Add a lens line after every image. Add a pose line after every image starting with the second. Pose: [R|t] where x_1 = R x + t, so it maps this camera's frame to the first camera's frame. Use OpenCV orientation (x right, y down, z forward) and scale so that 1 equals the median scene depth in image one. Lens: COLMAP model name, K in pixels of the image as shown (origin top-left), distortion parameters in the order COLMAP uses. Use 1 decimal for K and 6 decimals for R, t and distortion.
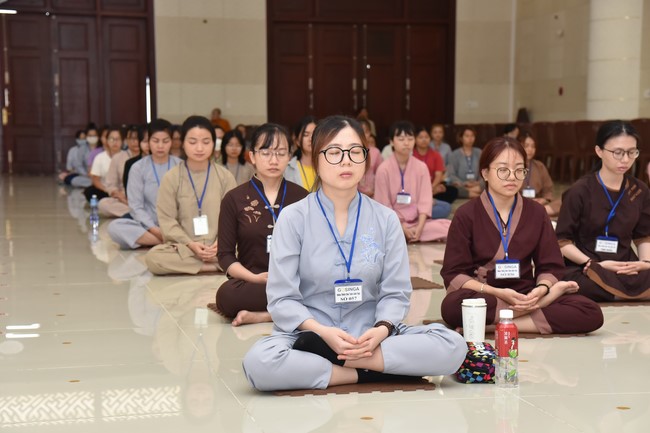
lens RADIAL K [[1331.3, 0, 326.2], [0, 1331.3, 229.9], [0, 0, 1]] dist [0.532705, -0.039172]
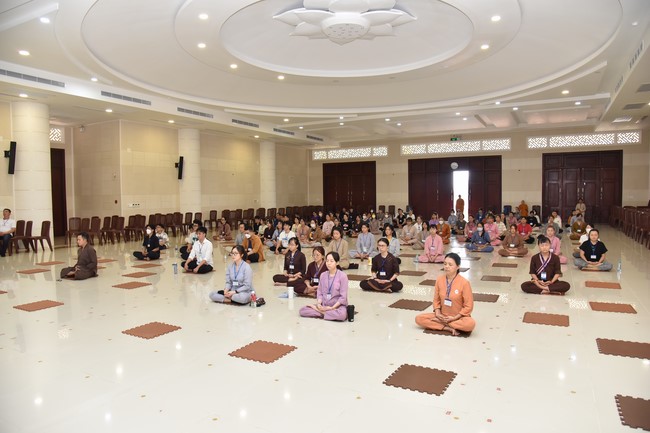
lens RADIAL K [[456.1, 0, 325.0], [0, 456.1, 216.5], [0, 0, 1]] dist [-0.106311, 0.083798]
pose [[0.751533, 0.021709, -0.659339, 0.724522], [-0.034655, 0.999378, -0.006596, -0.104693], [0.658785, 0.027807, 0.751817, 0.001929]]
